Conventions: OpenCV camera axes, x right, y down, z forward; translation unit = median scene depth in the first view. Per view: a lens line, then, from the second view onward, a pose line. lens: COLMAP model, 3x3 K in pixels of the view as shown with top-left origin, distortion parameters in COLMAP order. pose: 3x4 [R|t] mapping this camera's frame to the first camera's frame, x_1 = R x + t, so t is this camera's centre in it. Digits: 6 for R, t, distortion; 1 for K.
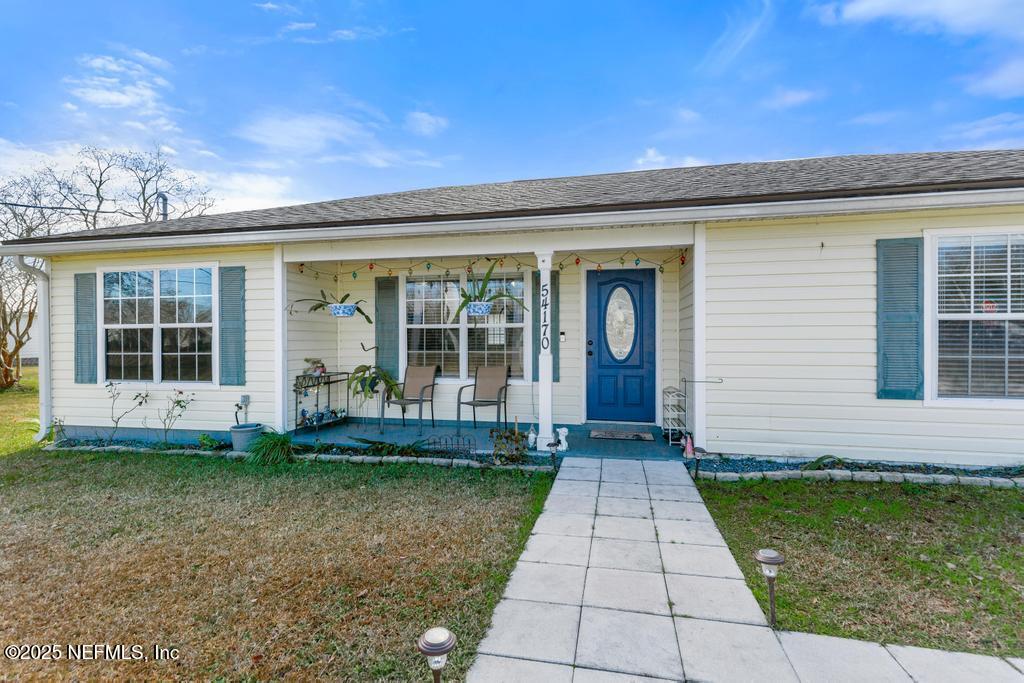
lens RADIAL K [[485.6, 0, 512.0], [0, 485.6, 341.5], [0, 0, 1]] dist [0.005055, 0.000800]
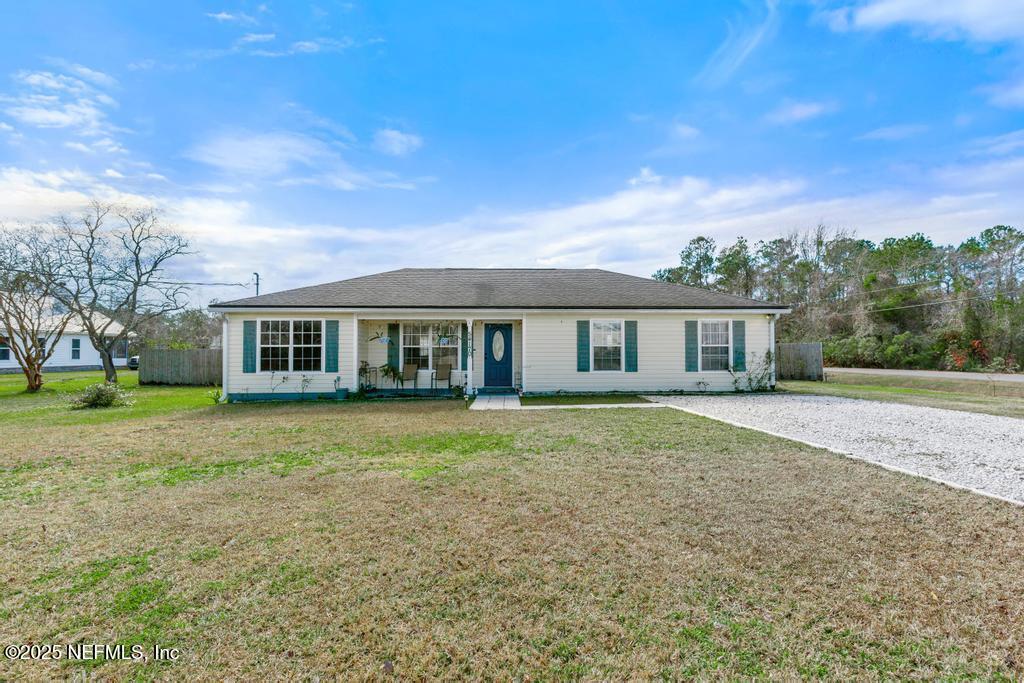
lens RADIAL K [[477.6, 0, 519.9], [0, 477.6, 341.1], [0, 0, 1]] dist [-0.000916, -0.000681]
pose [[0.970664, 0.007591, 0.240320, -0.246263], [-0.000587, 0.999573, -0.029202, 0.008677], [-0.240439, 0.028205, 0.970254, -1.345348]]
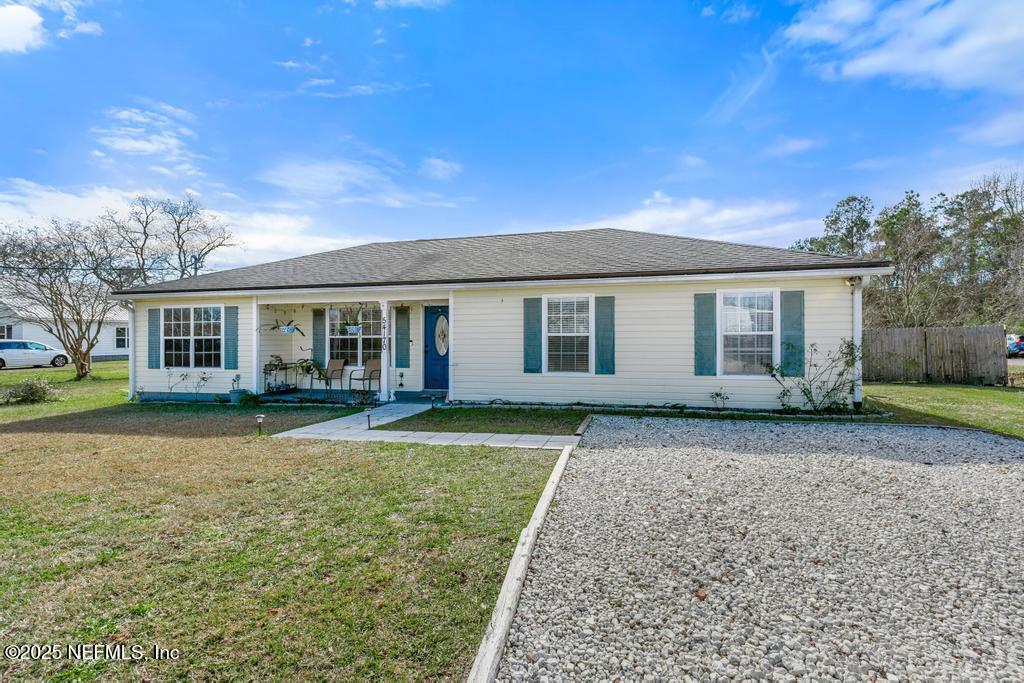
lens RADIAL K [[482.0, 0, 500.0], [0, 482.0, 336.0], [0, 0, 1]] dist [0.003572, 0.000169]
pose [[0.999211, -0.002602, -0.039642, 0.519846], [0.002150, 0.999932, -0.011442, -0.014522], [0.039669, 0.011348, 0.999148, -0.796914]]
